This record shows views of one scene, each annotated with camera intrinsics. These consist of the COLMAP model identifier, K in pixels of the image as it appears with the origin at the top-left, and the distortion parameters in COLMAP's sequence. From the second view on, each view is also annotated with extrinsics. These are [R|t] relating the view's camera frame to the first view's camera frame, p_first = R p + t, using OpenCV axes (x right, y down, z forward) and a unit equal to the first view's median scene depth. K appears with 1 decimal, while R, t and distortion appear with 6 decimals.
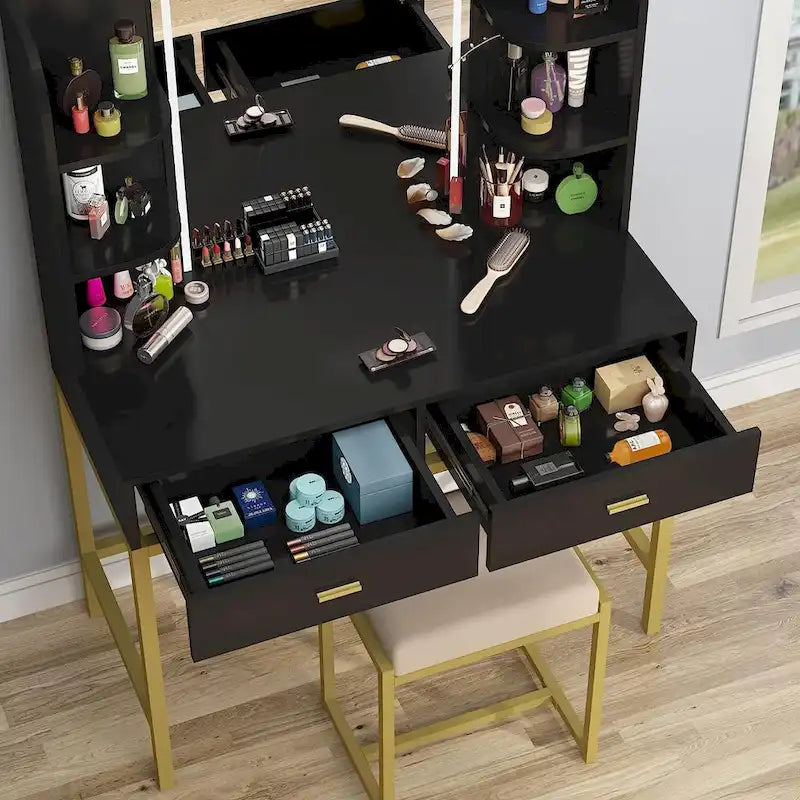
lens RADIAL K [[2242.9, 0, 399.5], [0, 2242.9, 399.8], [0, 0, 1]] dist [0.037767, 0.000000]
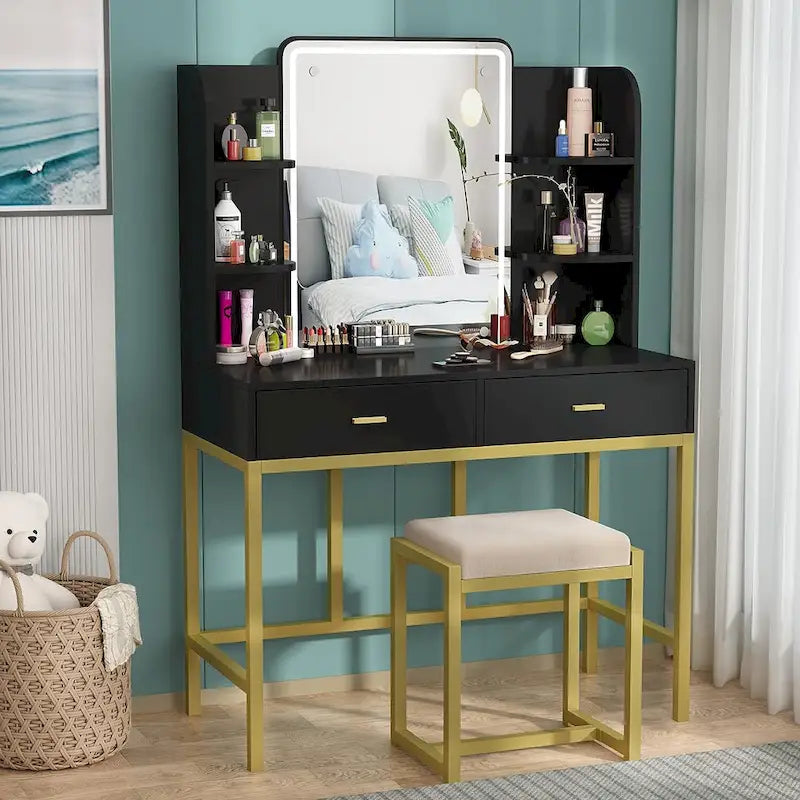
lens RADIAL K [[2242.9, 0, 401.6], [0, 2242.9, 400.2], [0, 0, 1]] dist [0.037767, 0.000000]
pose [[0.999984, 0.001554, -0.005502, -0.027754], [-0.004455, 0.814947, -0.579519, 0.715787], [0.003583, 0.579534, 0.814940, -0.028637]]
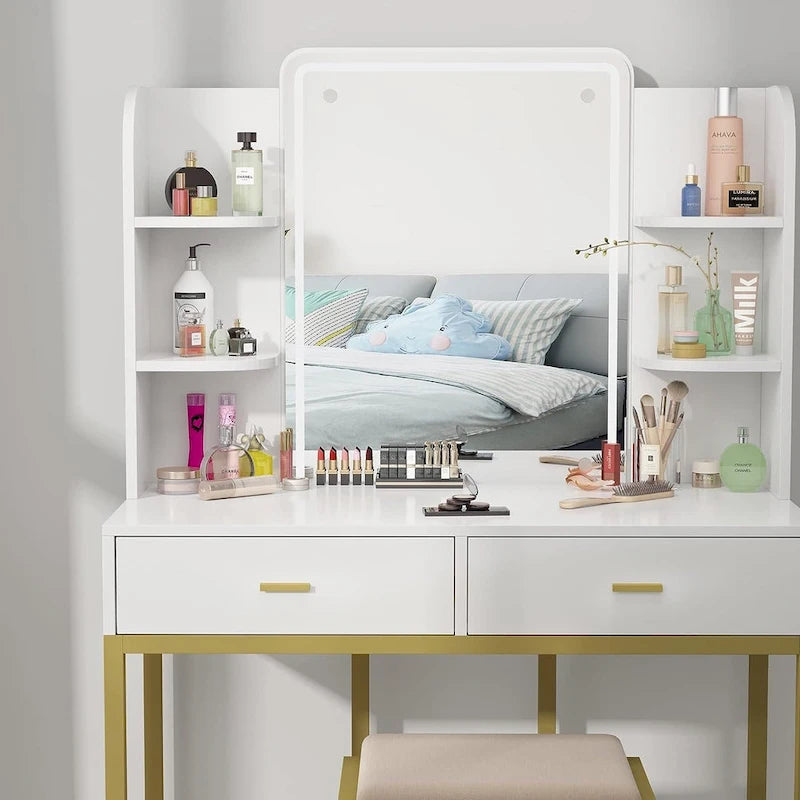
lens RADIAL K [[2242.9, 0, 404.0], [0, 2242.9, 401.2], [0, 0, 1]] dist [0.037767, 0.000000]
pose [[0.920997, 0.037395, -0.387771, 0.307911], [-0.267104, 0.785197, -0.558679, 0.430378], [0.283584, 0.618116, 0.733152, 0.312378]]
